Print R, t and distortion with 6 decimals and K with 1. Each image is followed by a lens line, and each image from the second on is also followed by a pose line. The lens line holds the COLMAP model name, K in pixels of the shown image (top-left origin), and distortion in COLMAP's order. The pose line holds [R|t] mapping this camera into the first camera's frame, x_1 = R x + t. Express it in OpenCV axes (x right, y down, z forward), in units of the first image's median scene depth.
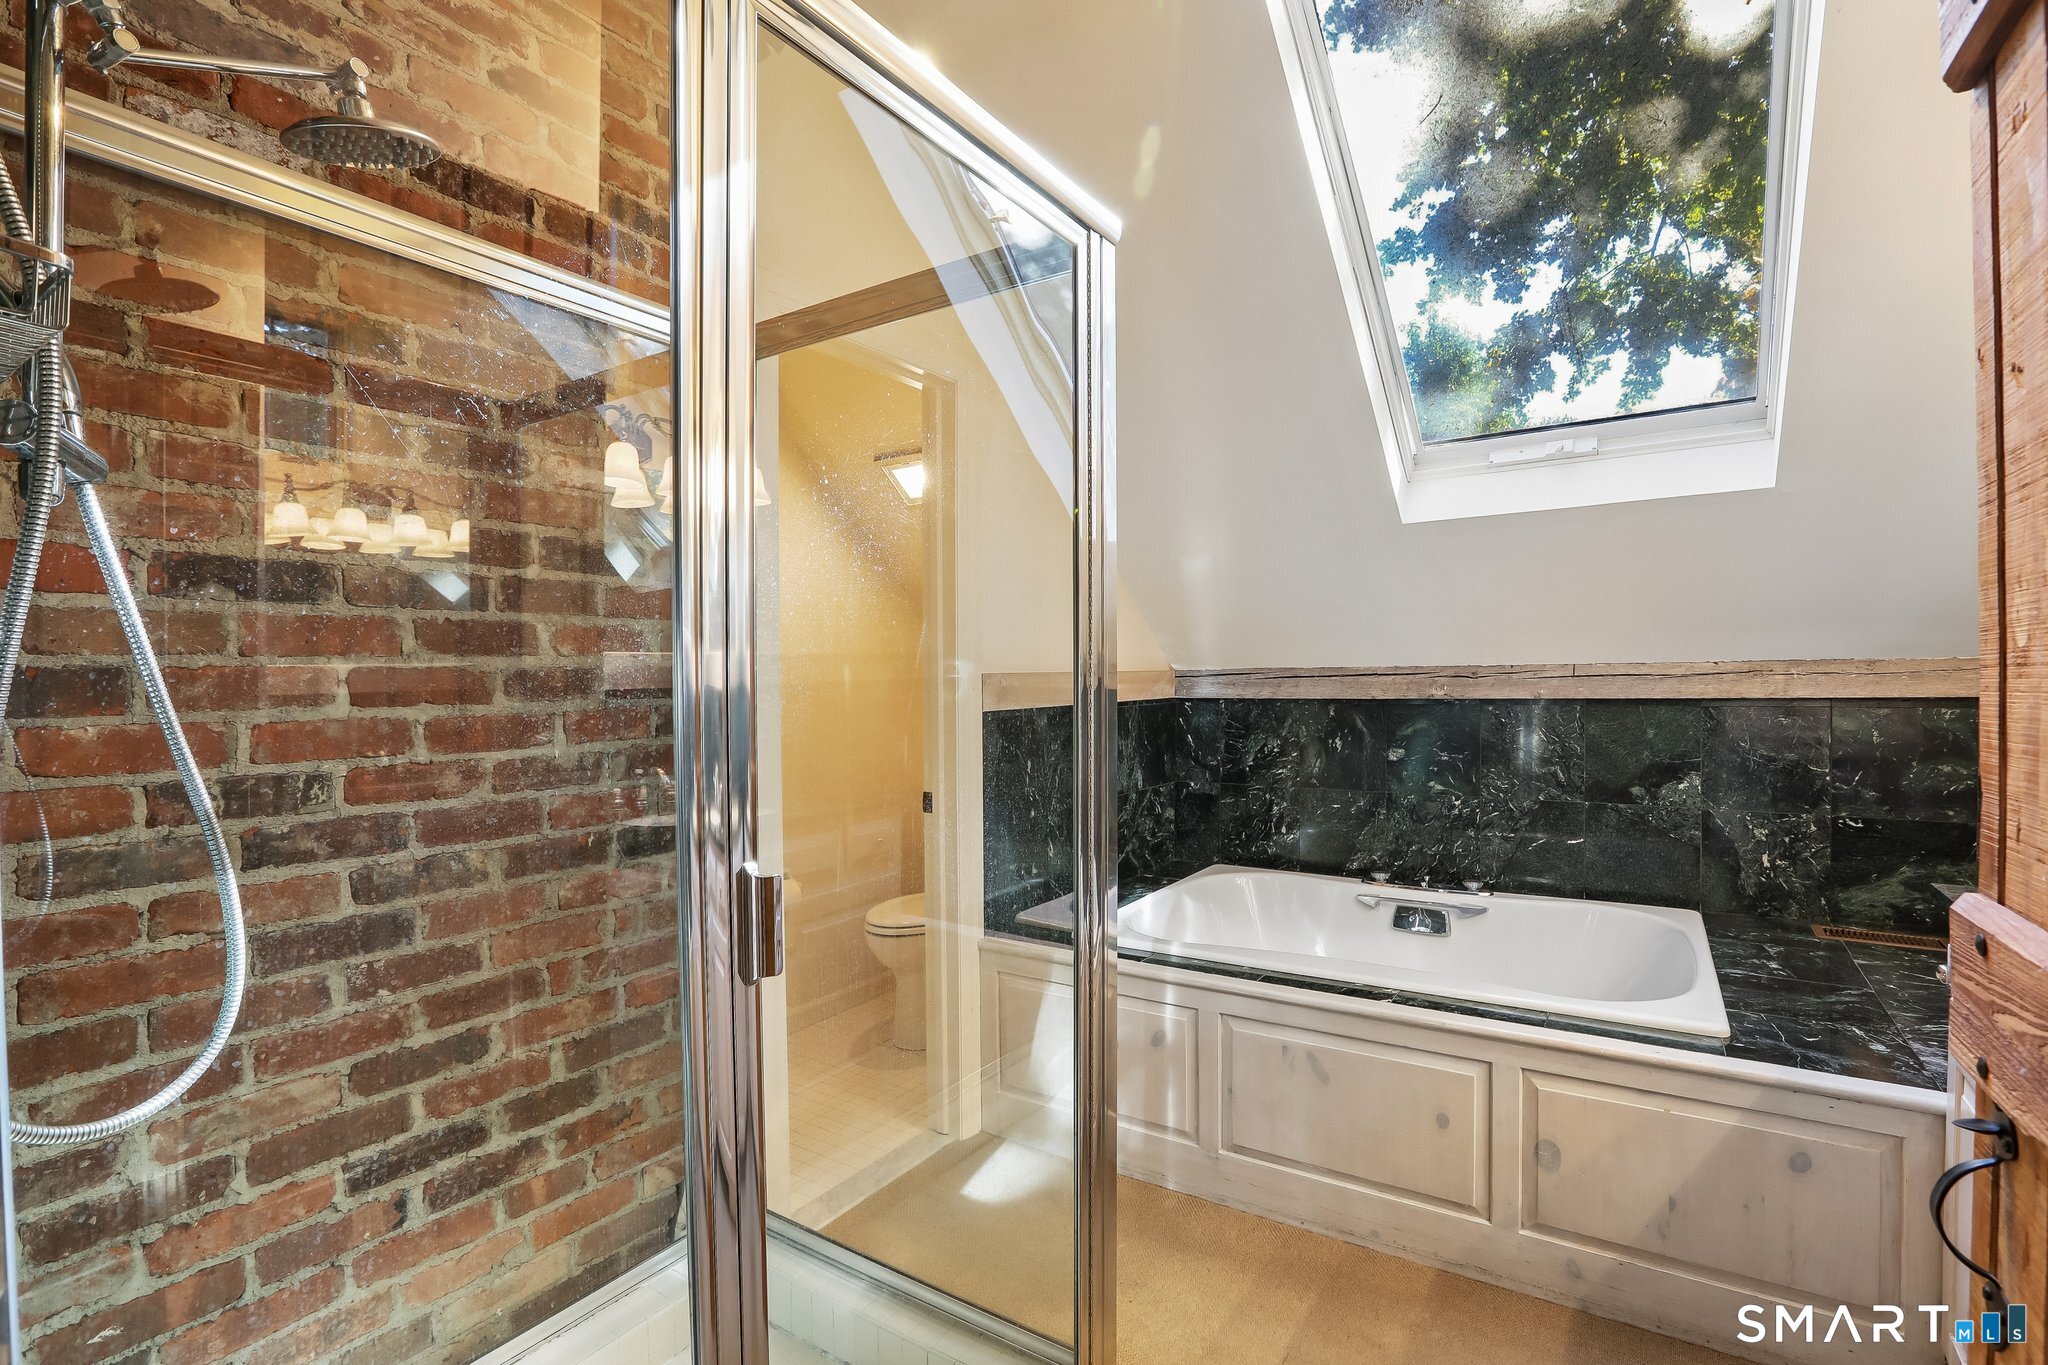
lens RADIAL K [[950.6, 0, 1022.9], [0, 950.6, 676.2], [0, 0, 1]] dist [-0.064607, 0.025409]
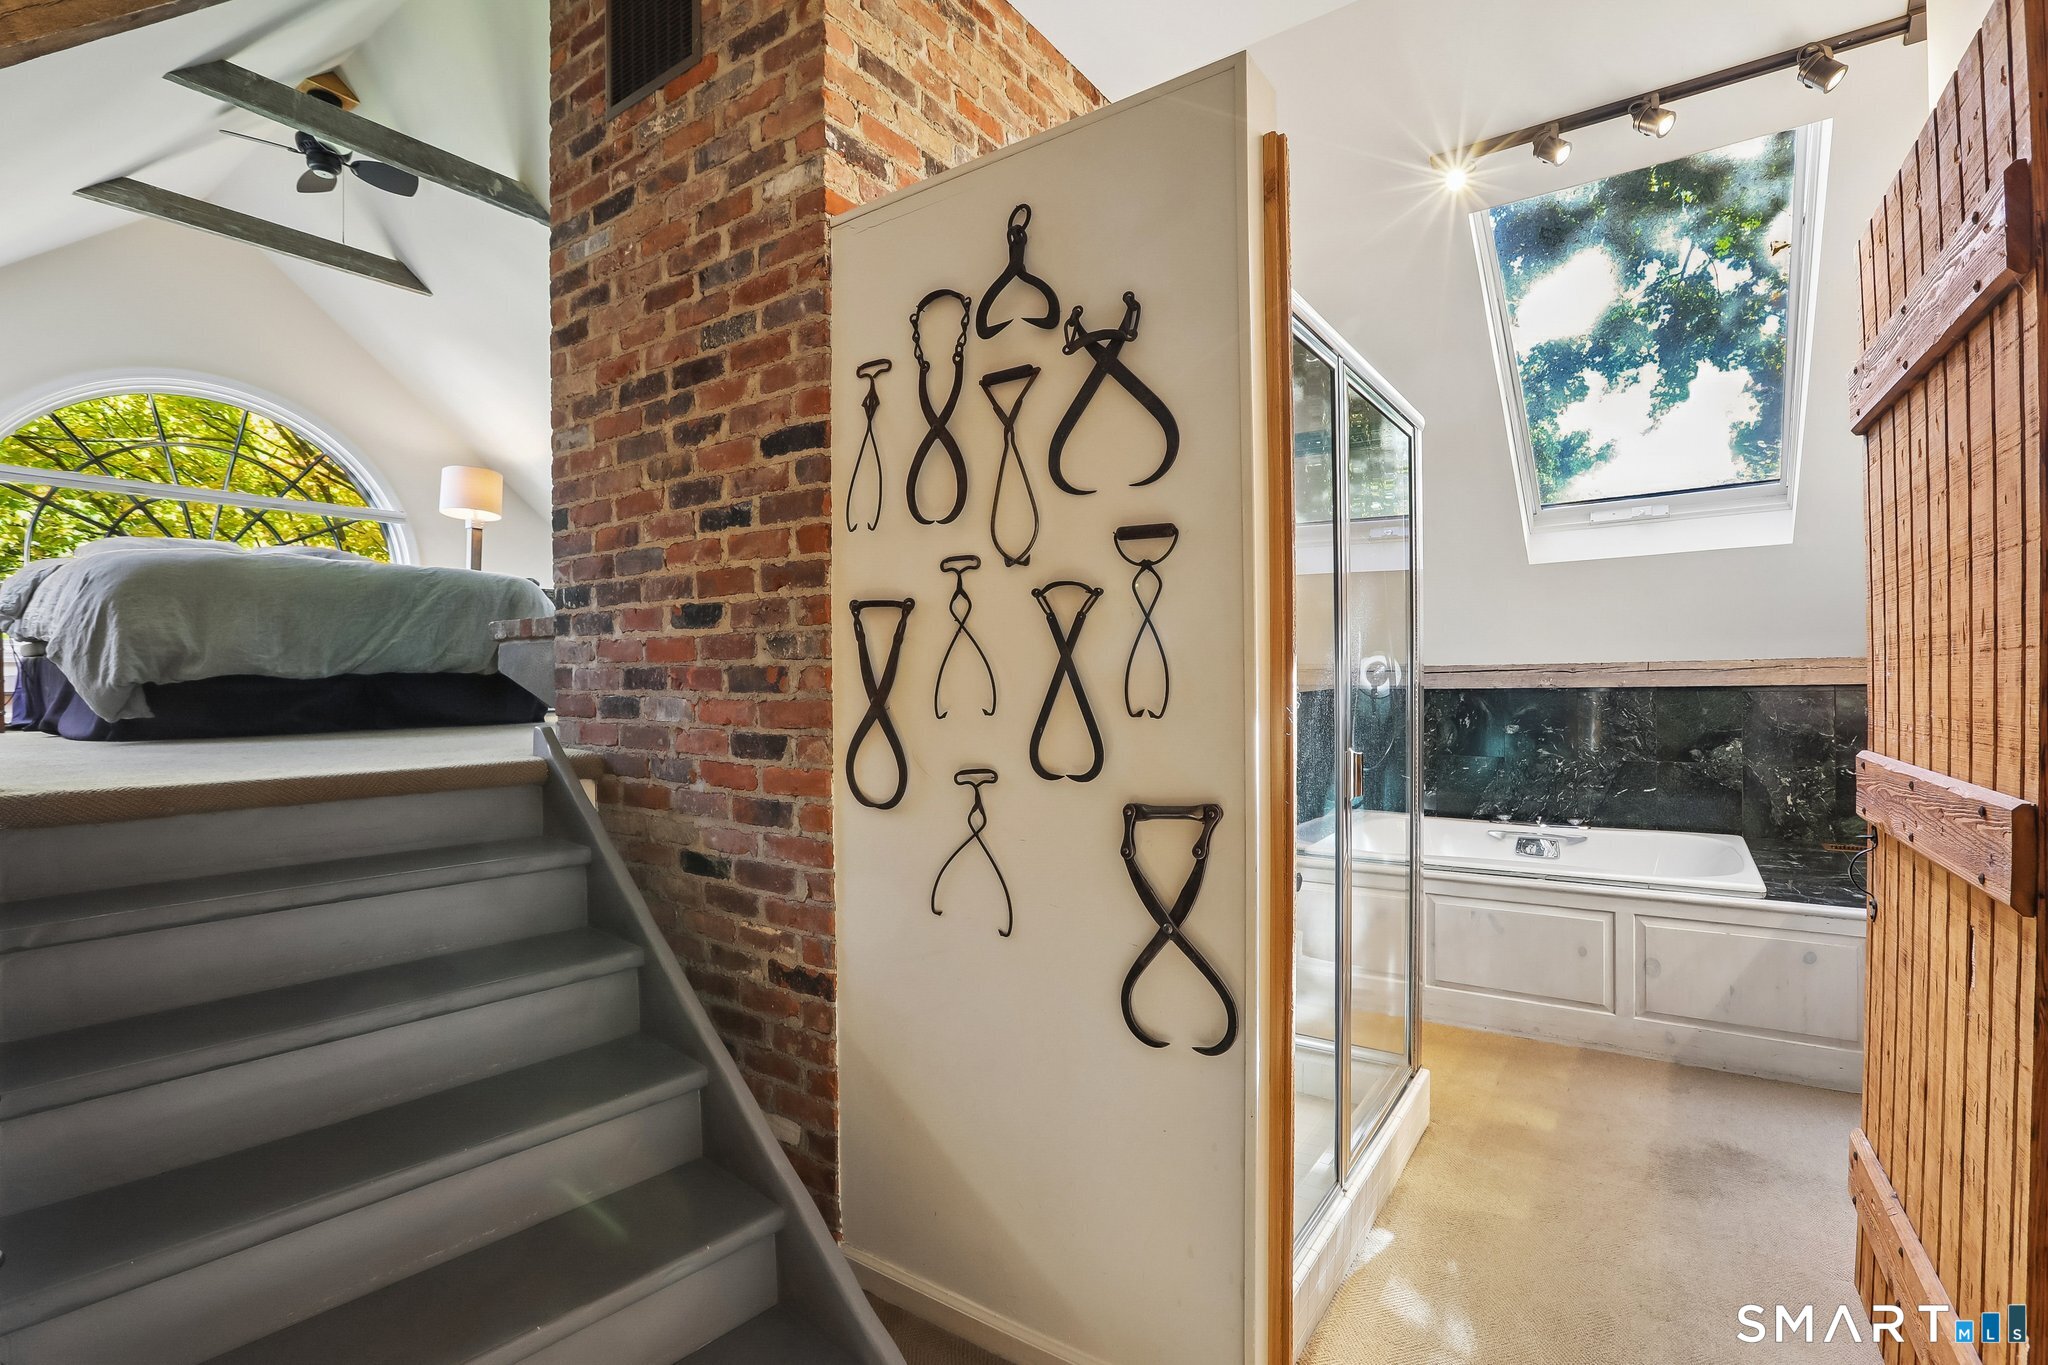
lens RADIAL K [[943.2, 0, 1022.4], [0, 943.2, 675.4], [0, 0, 1]] dist [-0.067427, 0.028461]
pose [[0.999725, -0.003419, -0.023207, -0.321741], [0.003360, 0.999991, -0.002571, 0.007574], [0.023216, 0.002493, 0.999727, -0.407856]]
